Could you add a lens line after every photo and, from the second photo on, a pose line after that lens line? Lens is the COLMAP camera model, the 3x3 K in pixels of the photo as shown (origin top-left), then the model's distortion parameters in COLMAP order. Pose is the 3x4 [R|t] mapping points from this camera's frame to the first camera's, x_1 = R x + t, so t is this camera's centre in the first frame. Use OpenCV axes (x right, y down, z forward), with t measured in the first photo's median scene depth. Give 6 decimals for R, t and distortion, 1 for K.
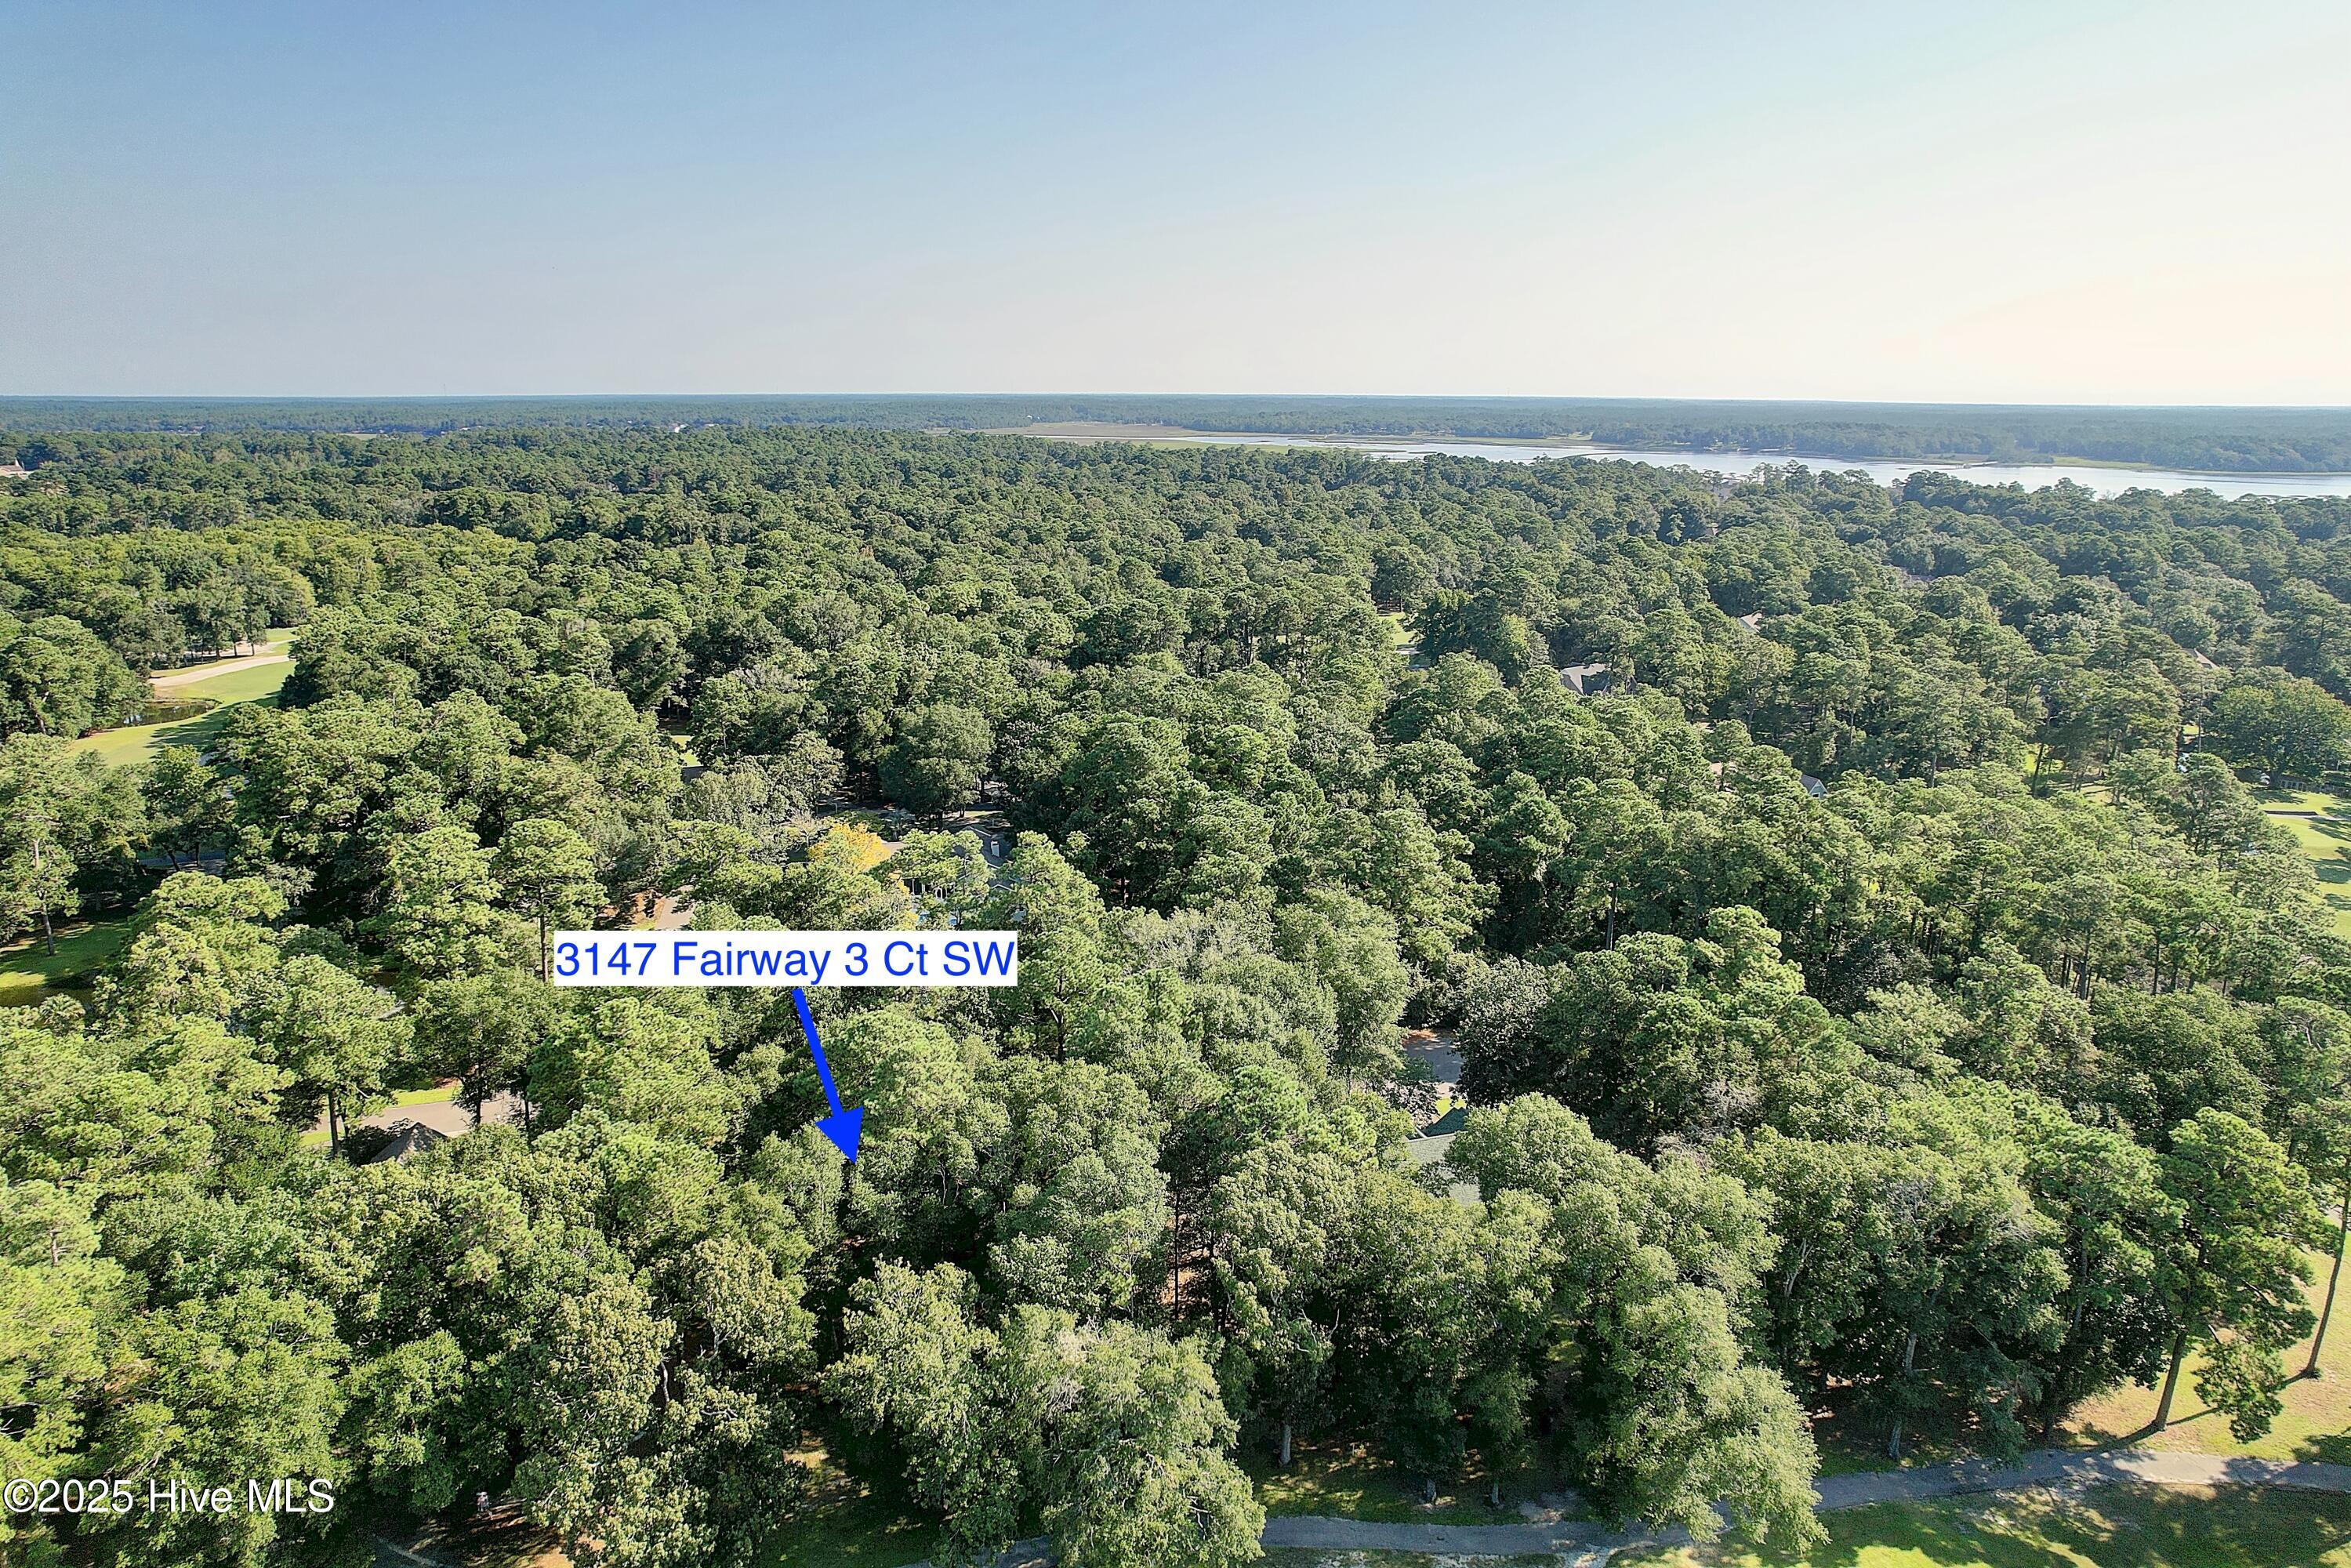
lens RADIAL K [[1490.0, 0, 1185.1], [0, 1490.0, 771.9], [0, 0, 1]] dist [-0.077577, 0.073520]
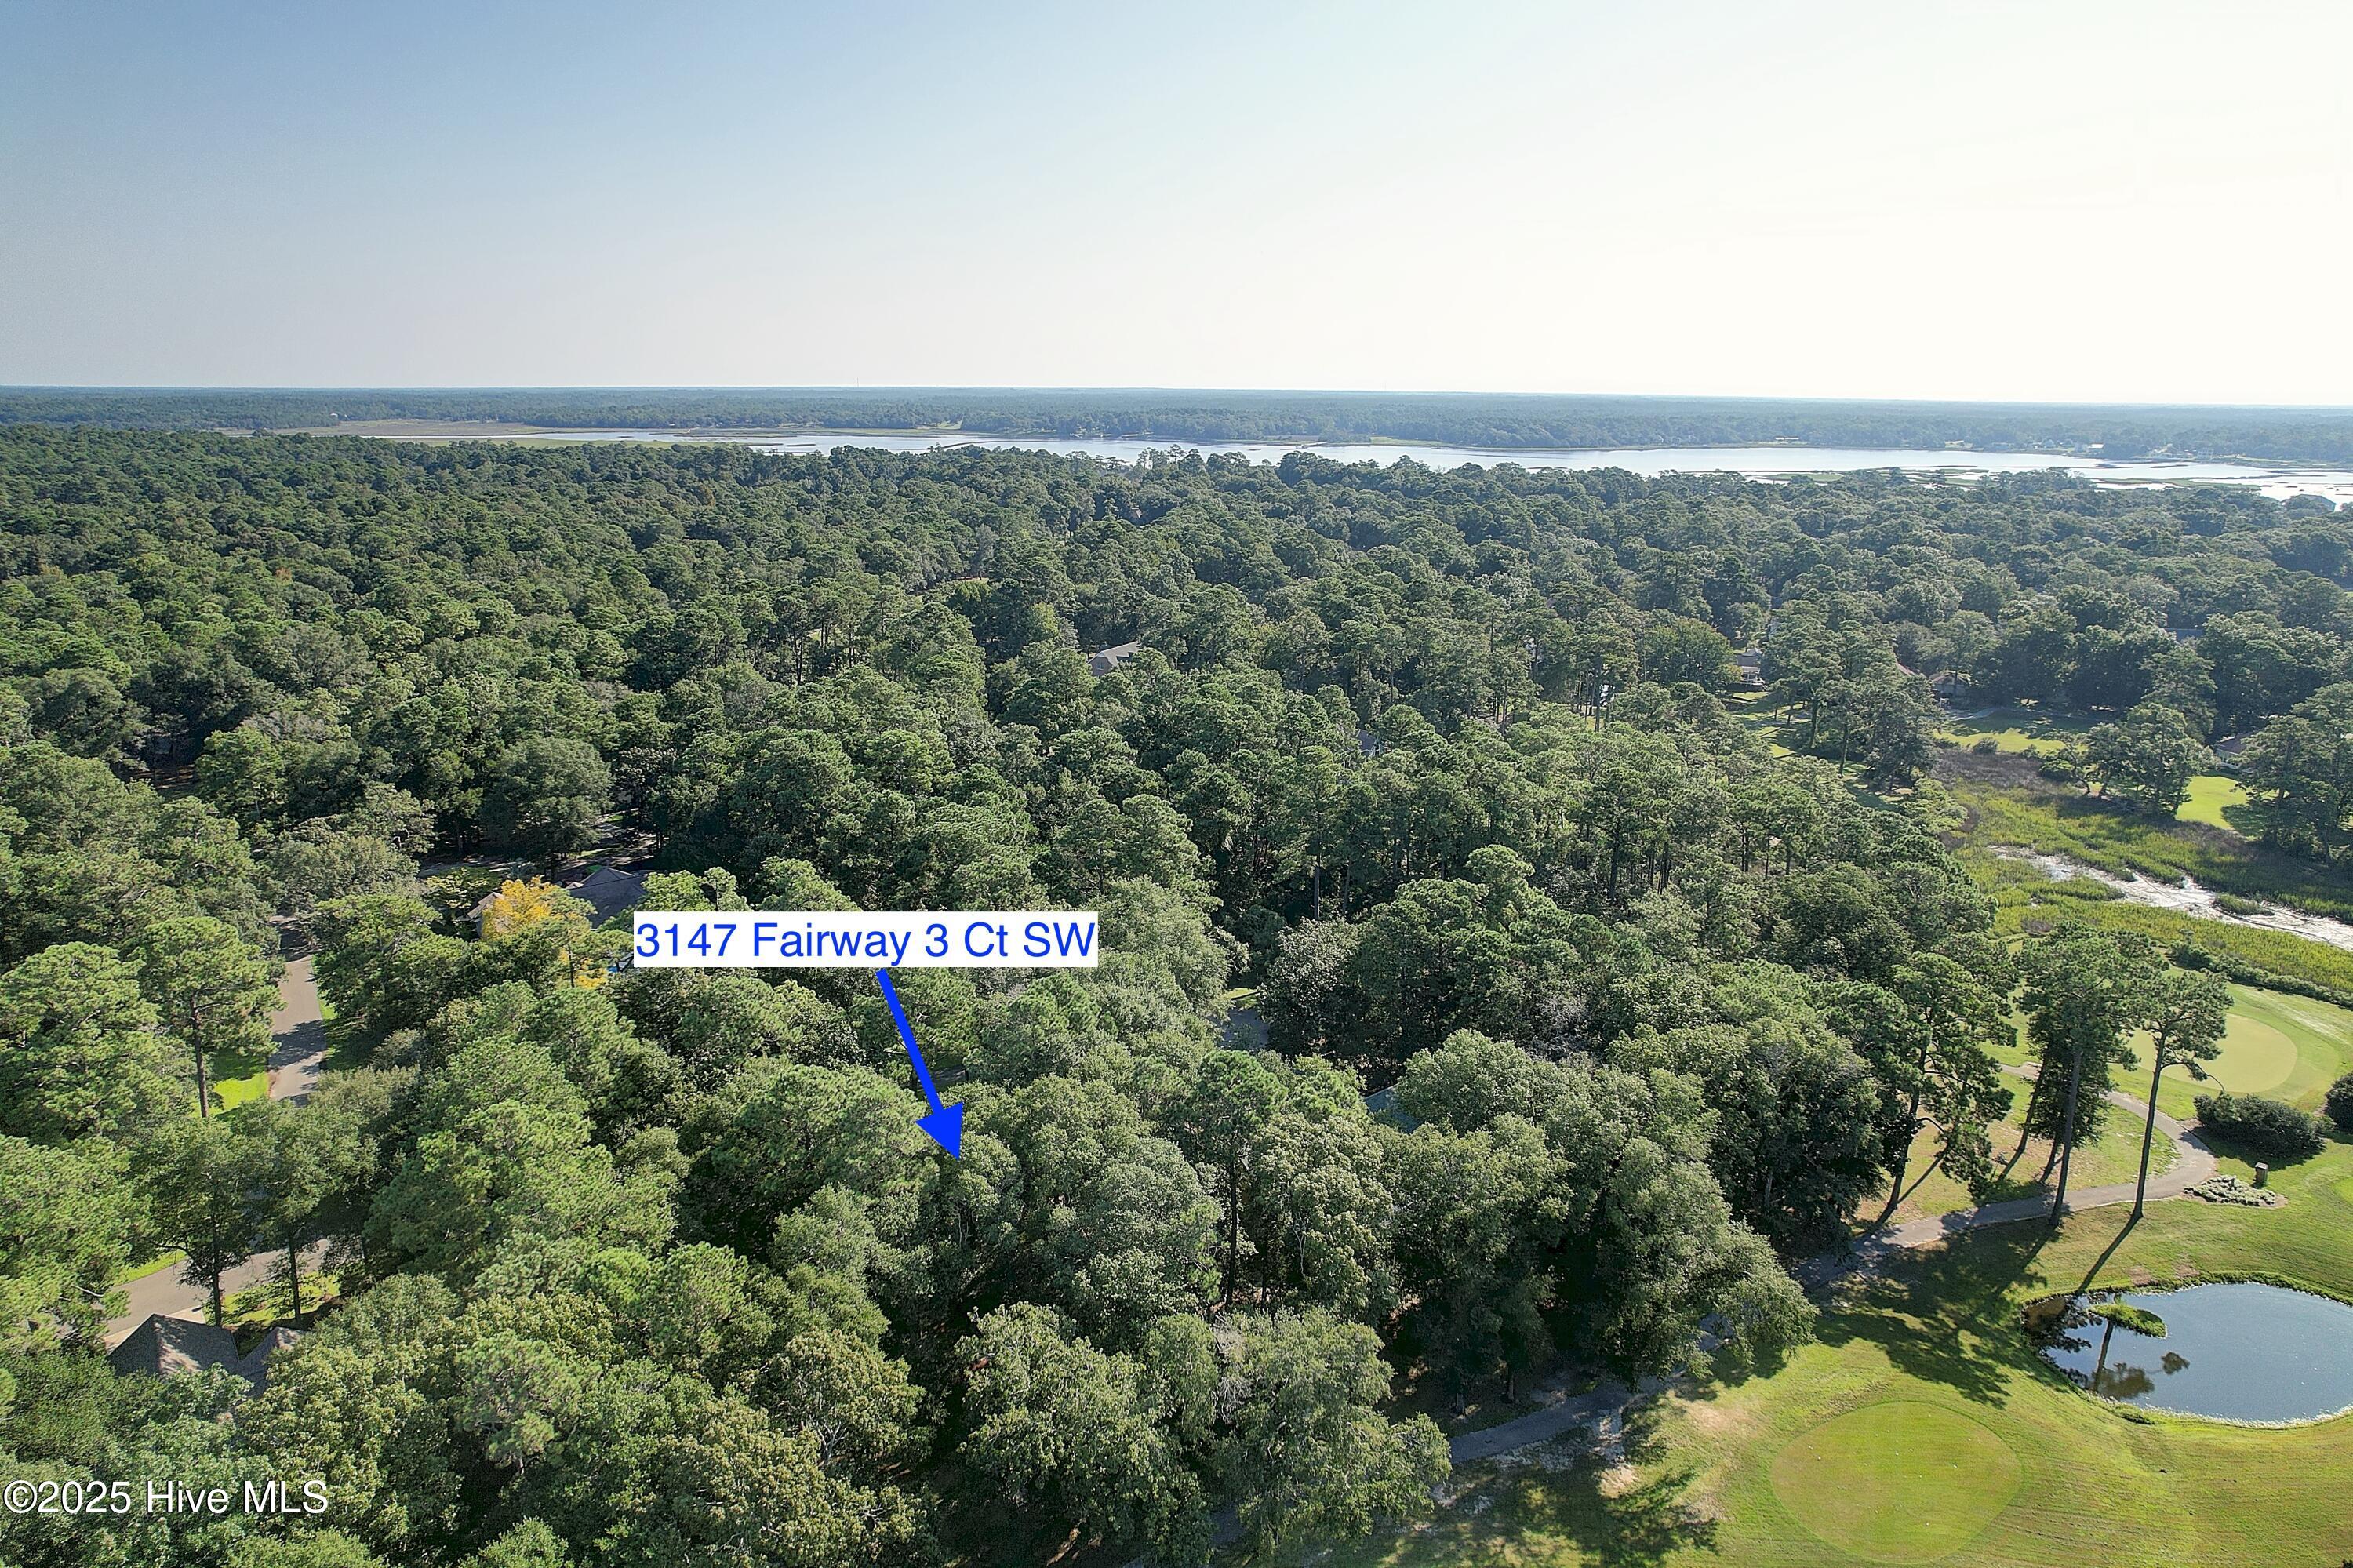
lens RADIAL K [[1491.2, 0, 1186.1], [0, 1491.2, 771.9], [0, 0, 1]] dist [-0.077577, 0.073520]
pose [[0.914383, -0.099877, 0.392337, -0.153898], [0.097587, 0.994892, 0.025832, -0.009378], [-0.392912, 0.014666, 0.919459, 0.026550]]
